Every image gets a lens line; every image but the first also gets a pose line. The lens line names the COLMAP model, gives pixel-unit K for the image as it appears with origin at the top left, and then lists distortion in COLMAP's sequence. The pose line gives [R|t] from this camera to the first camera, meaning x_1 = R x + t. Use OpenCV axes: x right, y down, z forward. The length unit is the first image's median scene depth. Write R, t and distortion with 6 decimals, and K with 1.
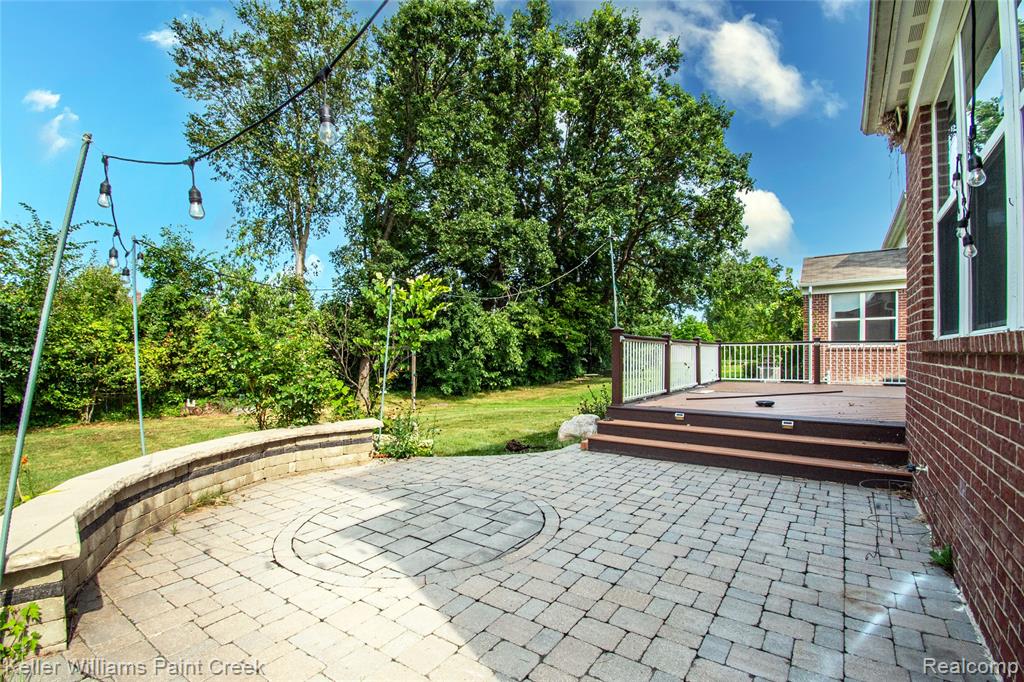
lens RADIAL K [[462.7, 0, 512.0], [0, 462.7, 341.0], [0, 0, 1]] dist [0.008083, -0.020305]
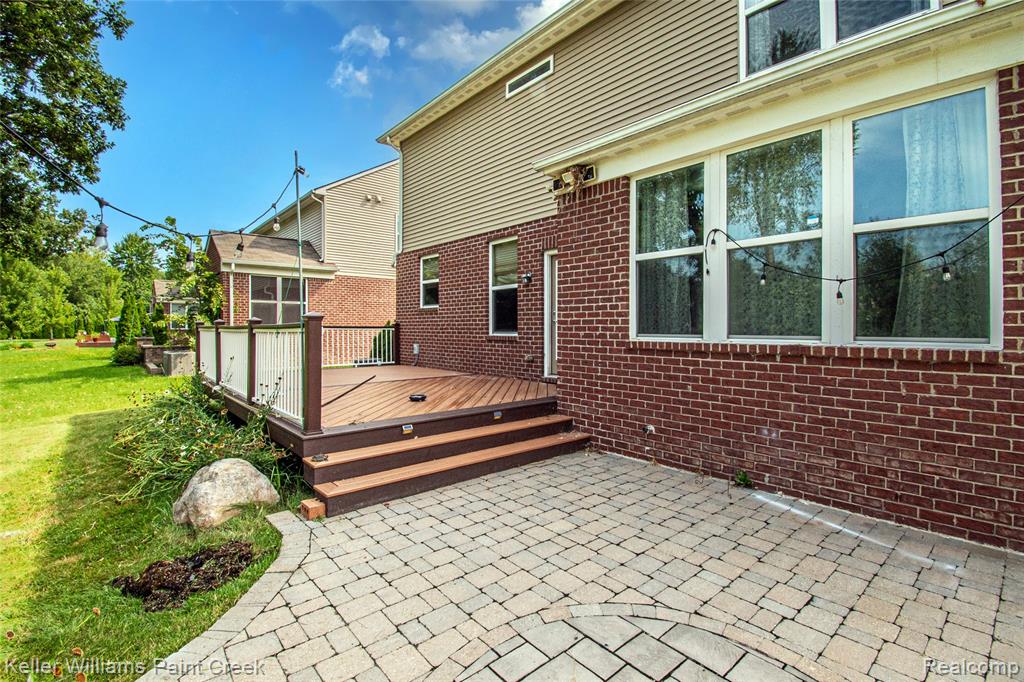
lens RADIAL K [[462.7, 0, 512.0], [0, 462.7, 341.0], [0, 0, 1]] dist [0.008083, -0.020305]
pose [[0.233586, -0.026257, 0.971981, -0.495652], [-0.027326, 0.999063, 0.033556, -0.031366], [-0.971952, -0.034399, 0.232650, 0.845580]]
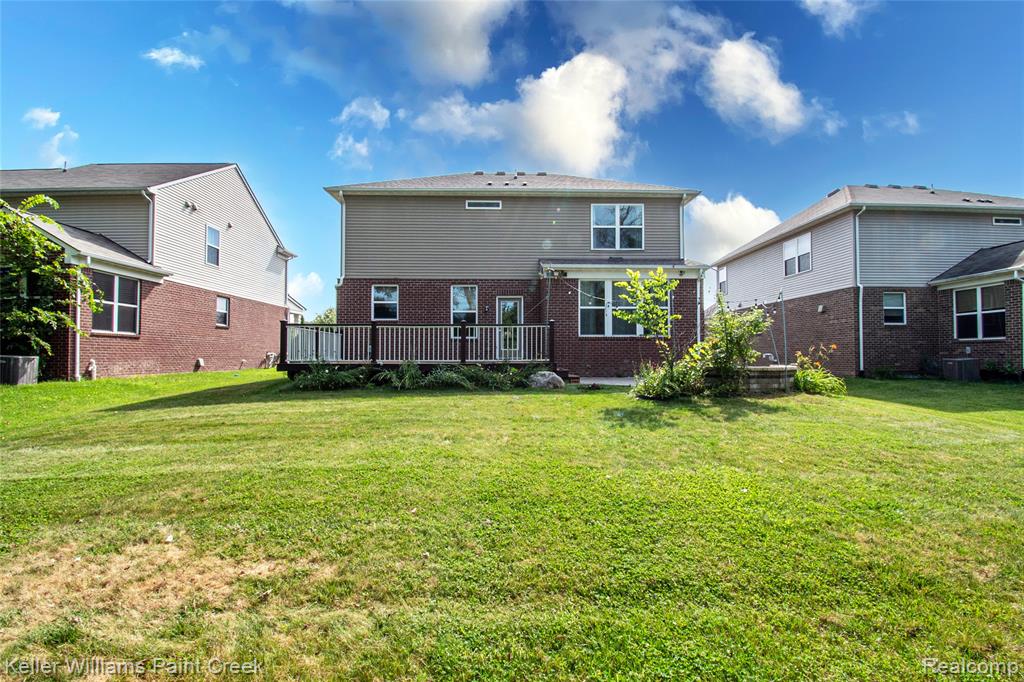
lens RADIAL K [[482.3, 0, 502.2], [0, 482.3, 351.7], [0, 0, 1]] dist [0.010613, -0.019914]
pose [[-0.593112, 0.011868, 0.805032, -1.741786], [-0.020720, 0.999335, -0.029998, 0.223697], [-0.804853, -0.034472, -0.592472, 3.330067]]
